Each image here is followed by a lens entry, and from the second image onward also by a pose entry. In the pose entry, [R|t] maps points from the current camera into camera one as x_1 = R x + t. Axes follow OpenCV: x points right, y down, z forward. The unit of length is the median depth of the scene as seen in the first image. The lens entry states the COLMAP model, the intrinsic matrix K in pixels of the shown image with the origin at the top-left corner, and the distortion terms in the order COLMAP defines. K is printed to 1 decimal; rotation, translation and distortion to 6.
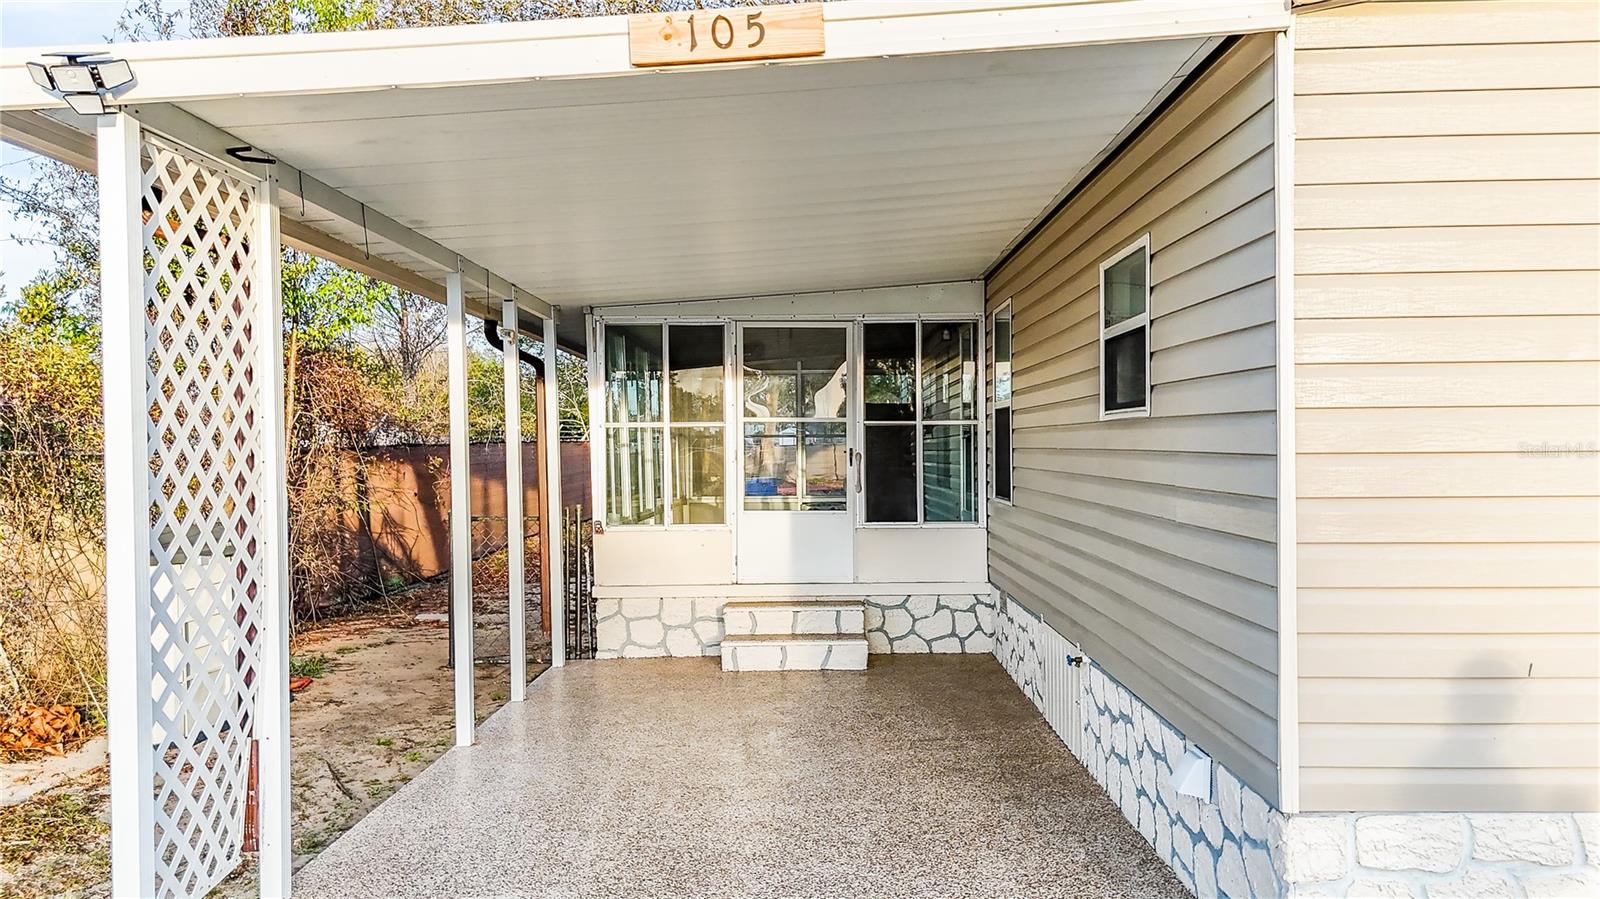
lens RADIAL K [[1188.4, 0, 809.9], [0, 1188.4, 449.8], [0, 0, 1]] dist [0.075701, -0.066088]
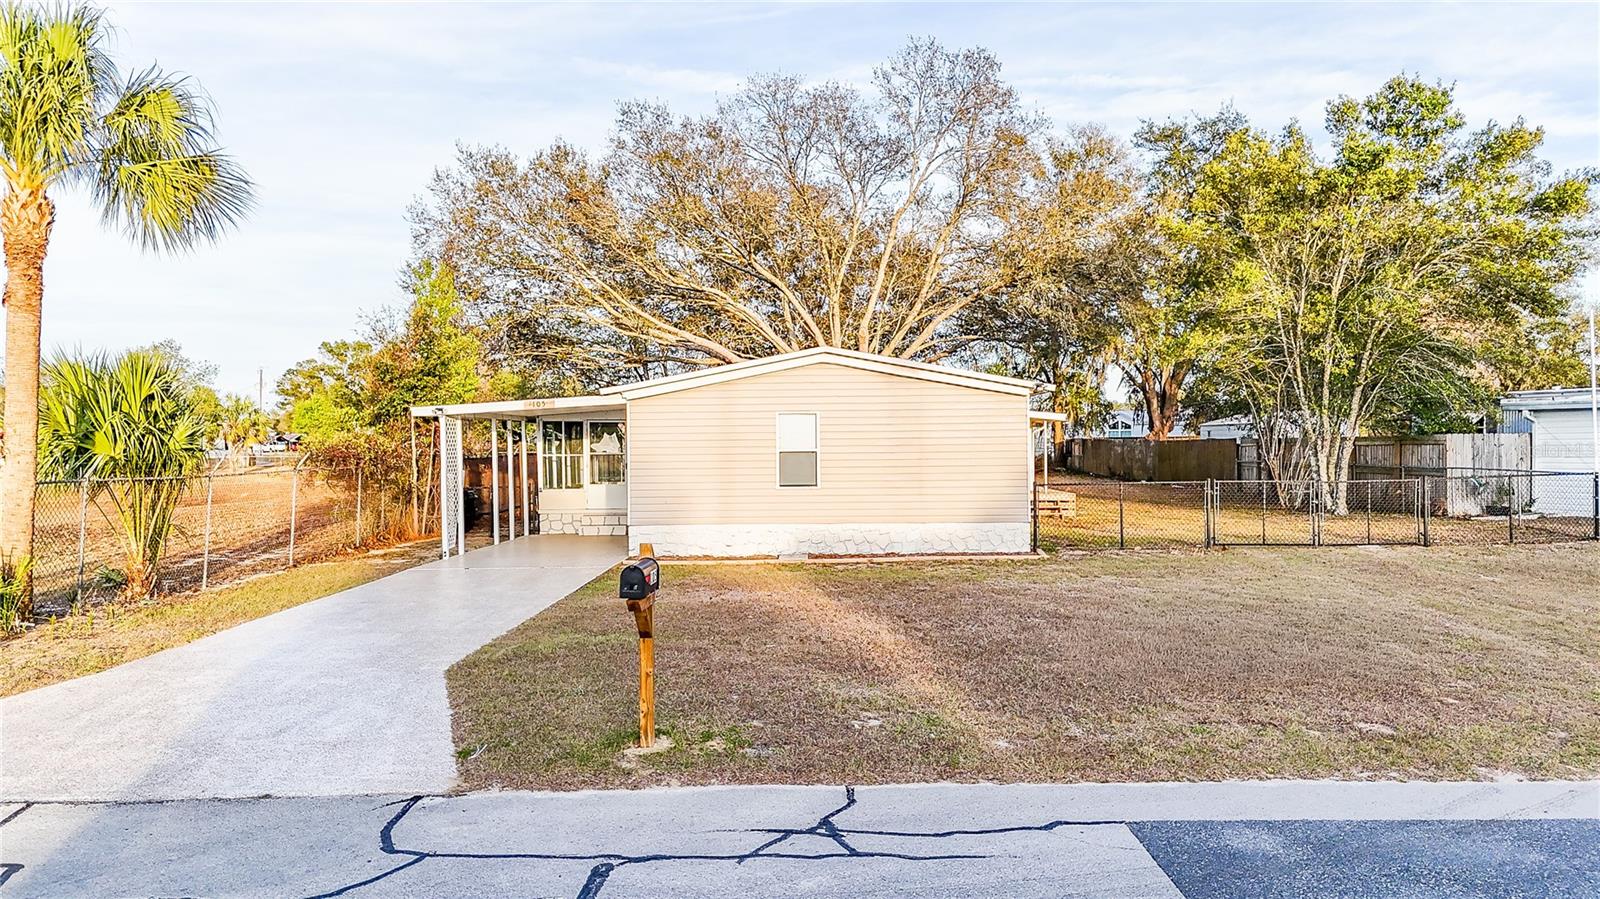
lens RADIAL K [[1188.4, 0, 806.7], [0, 1188.4, 454.4], [0, 0, 1]] dist [0.075701, -0.066088]
pose [[0.999863, -0.000409, -0.016542, 1.150169], [0.000518, 0.999978, 0.006606, -0.091357], [0.016539, -0.006614, 0.999841, -4.208297]]
